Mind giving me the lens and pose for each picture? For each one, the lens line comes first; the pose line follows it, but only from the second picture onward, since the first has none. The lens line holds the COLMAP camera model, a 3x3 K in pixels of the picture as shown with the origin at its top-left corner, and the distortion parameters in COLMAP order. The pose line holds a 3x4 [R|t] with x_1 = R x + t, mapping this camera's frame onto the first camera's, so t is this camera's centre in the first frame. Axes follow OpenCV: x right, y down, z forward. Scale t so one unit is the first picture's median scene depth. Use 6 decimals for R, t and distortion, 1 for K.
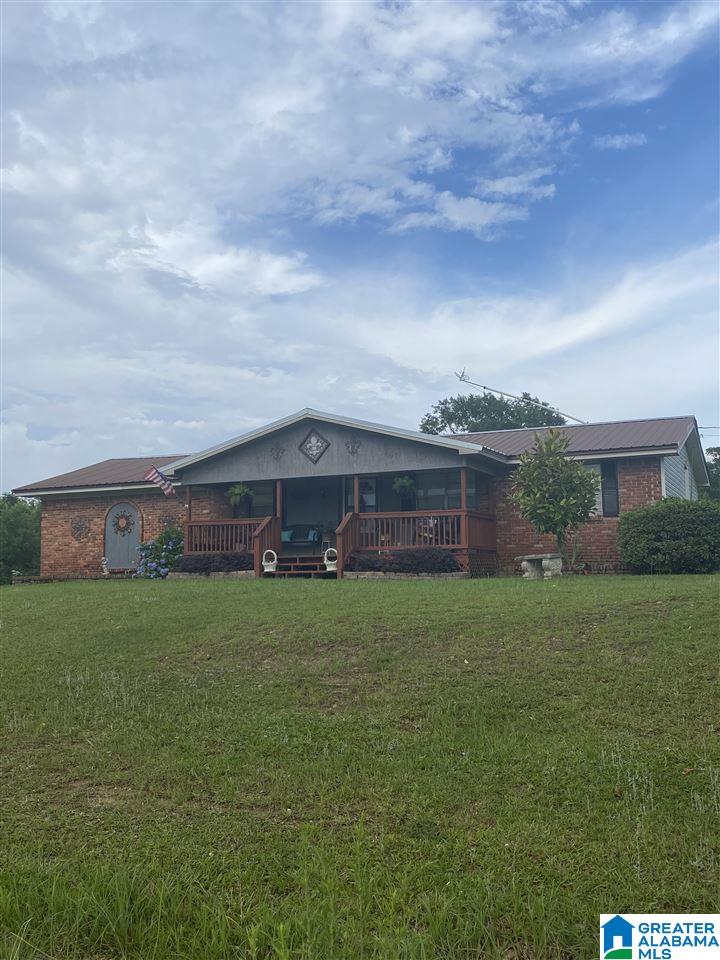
lens RADIAL K [[947.4, 0, 360.0], [0, 947.4, 480.0], [0, 0, 1]] dist [0.085917, -0.303962]
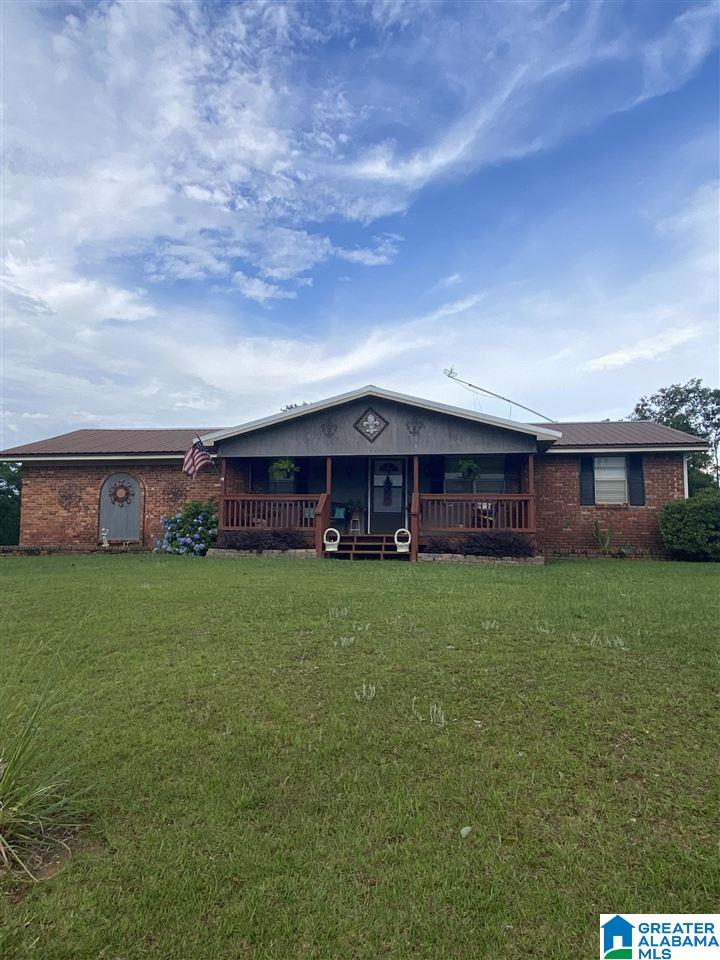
lens RADIAL K [[673.8, 0, 359.9], [0, 673.8, 462.7], [0, 0, 1]] dist [0.002985, -0.002085]
pose [[0.959785, 0.049393, 0.276357, -0.238291], [-0.046744, 0.998776, -0.016168, 0.015299], [-0.276818, 0.002600, 0.960919, 0.305643]]
